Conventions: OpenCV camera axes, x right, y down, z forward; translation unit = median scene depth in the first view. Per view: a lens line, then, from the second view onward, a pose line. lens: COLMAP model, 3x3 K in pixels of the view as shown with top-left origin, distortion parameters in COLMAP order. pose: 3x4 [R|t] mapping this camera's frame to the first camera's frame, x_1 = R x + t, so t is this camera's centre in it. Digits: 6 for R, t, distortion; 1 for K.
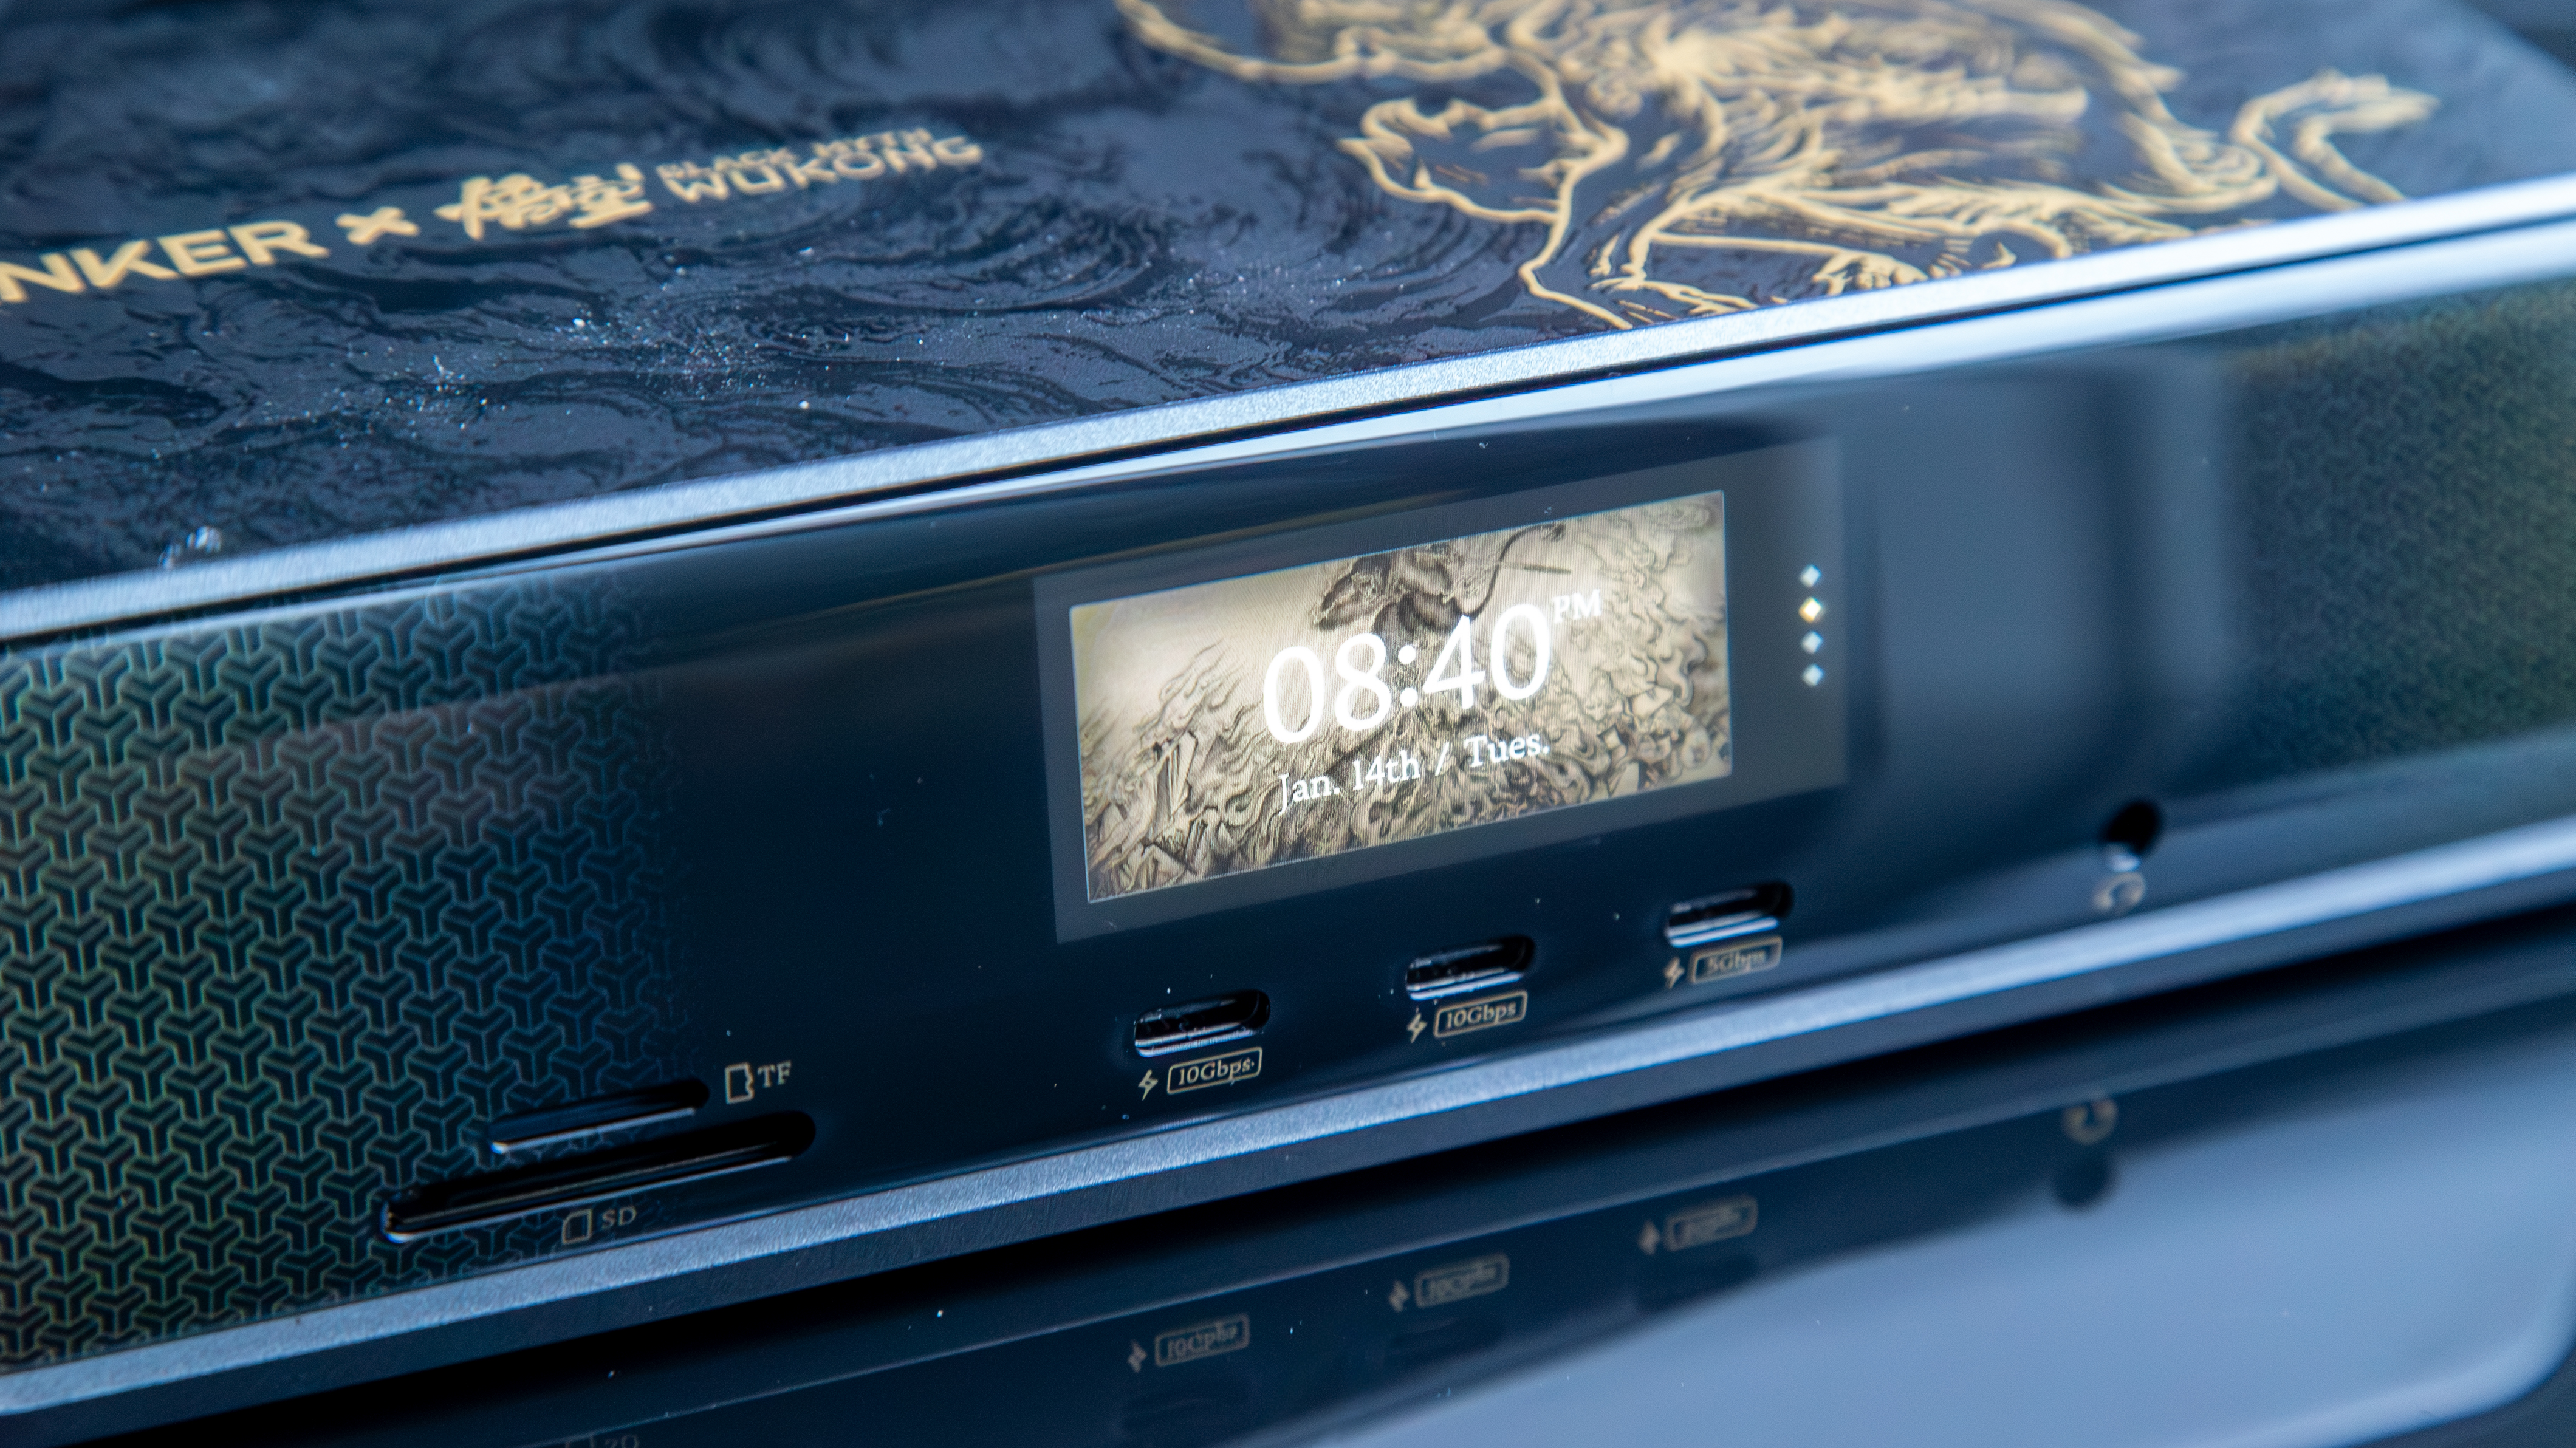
lens RADIAL K [[6312.2, 0, 1298.9], [0, 6312.2, 739.8], [0, 0, 1]] dist [-0.198704, 0.000000]
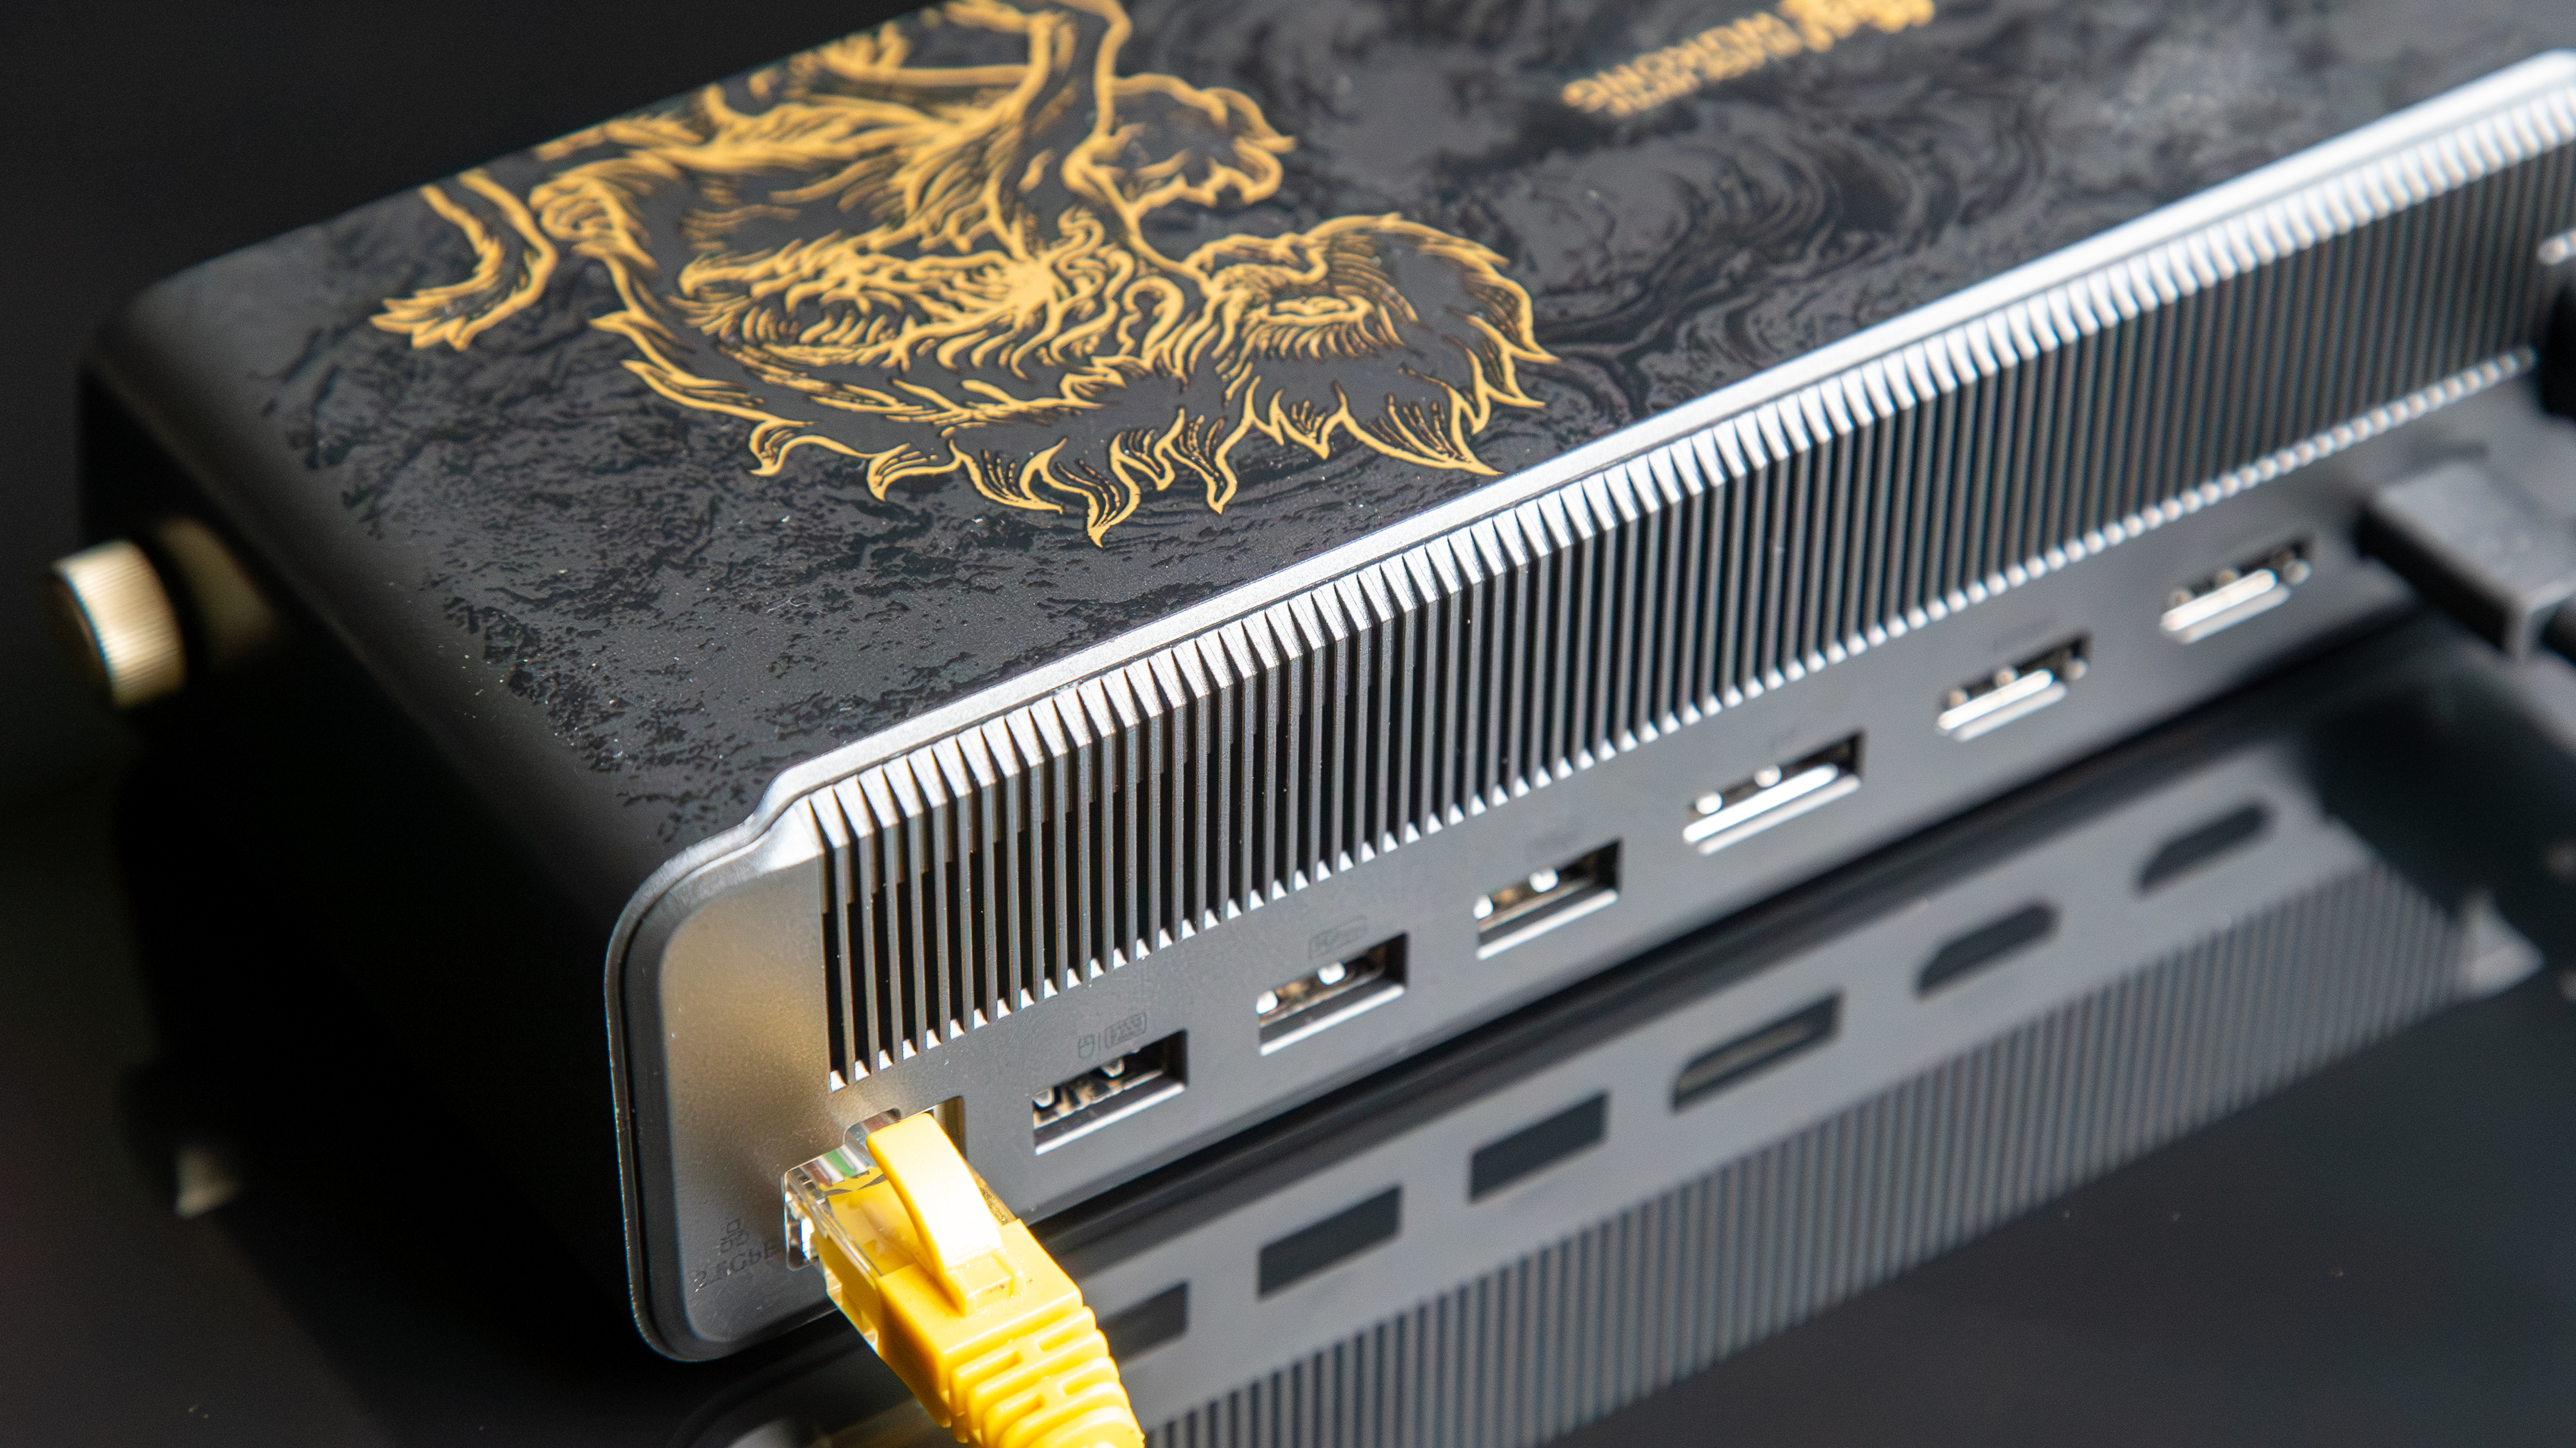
lens RADIAL K [[6420.8, 0, 1289.7], [0, 6420.8, 717.9], [0, 0, 1]] dist [-0.218735, 0.000000]
pose [[-0.988465, 0.046964, -0.143986, 0.199394], [-0.114233, 0.393030, 0.912402, -1.233816], [0.099441, 0.918325, -0.383132, 1.630607]]
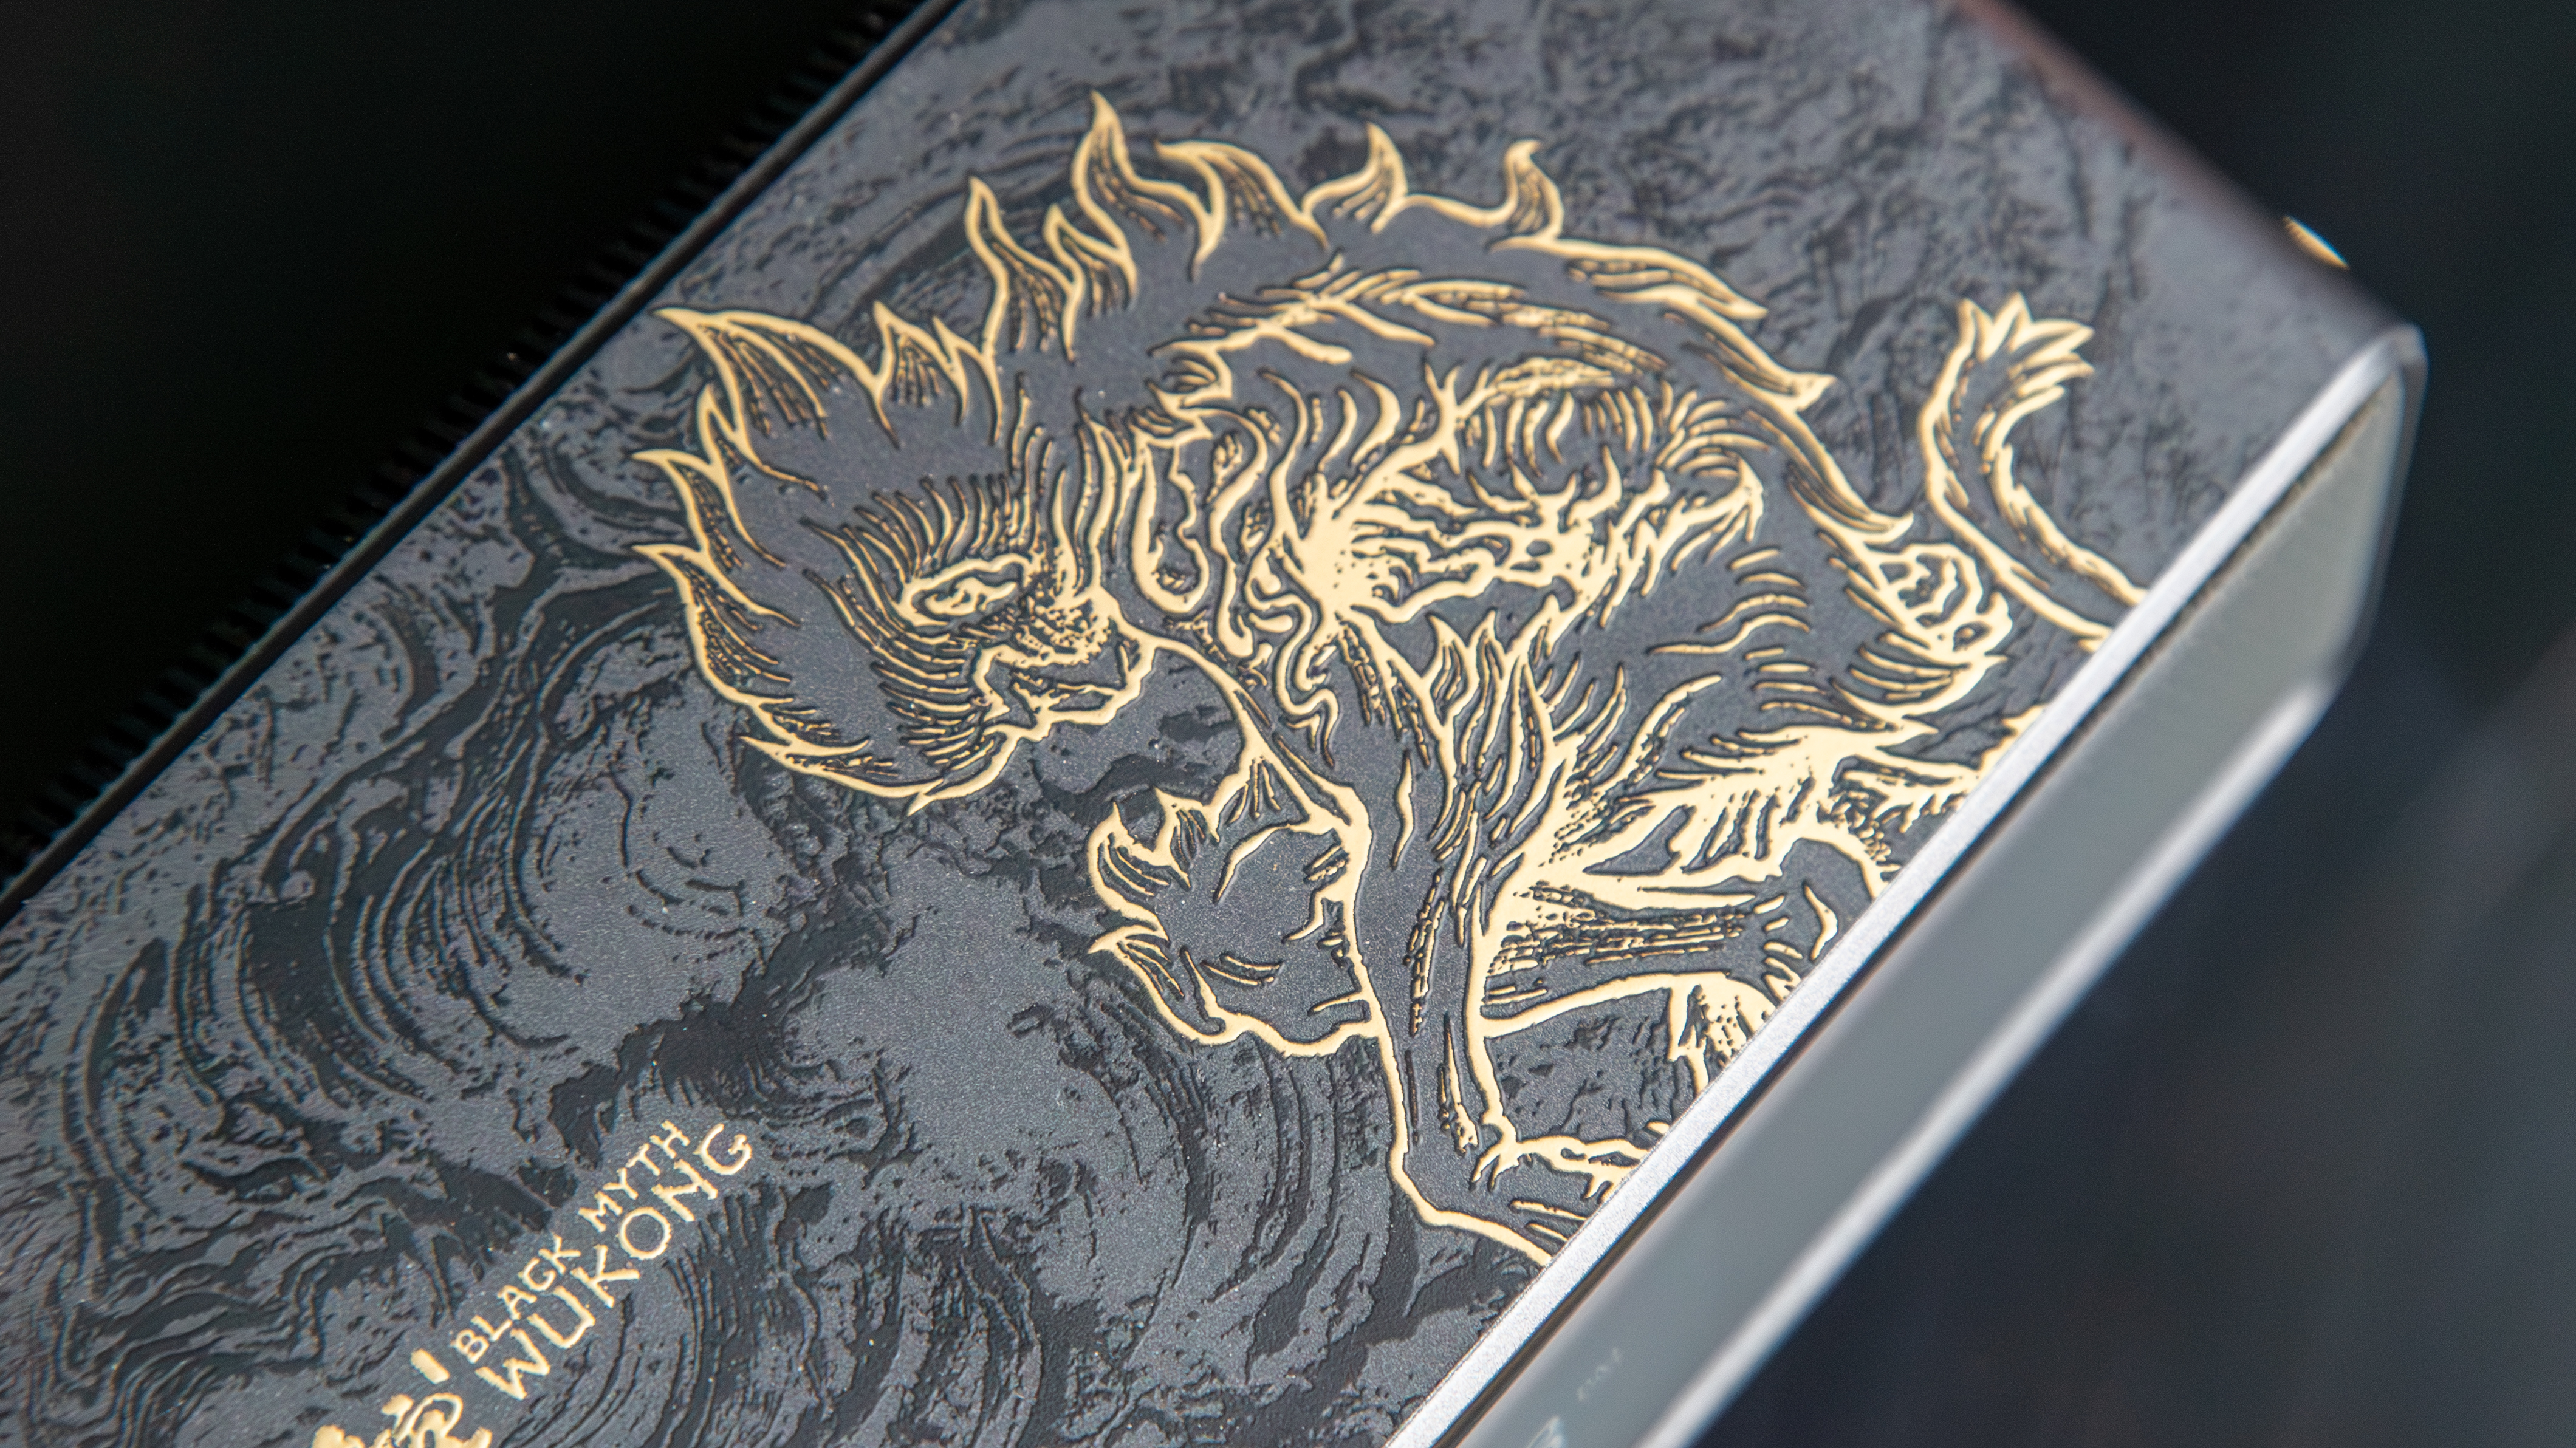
lens RADIAL K [[6420.8, 0, 1277.4], [0, 6420.8, 710.1], [0, 0, 1]] dist [-0.218735, 0.000000]
pose [[0.915298, -0.343061, 0.211044, -0.155877], [0.110871, 0.718323, 0.686819, -0.769496], [-0.387218, -0.605245, 0.695515, 0.379609]]
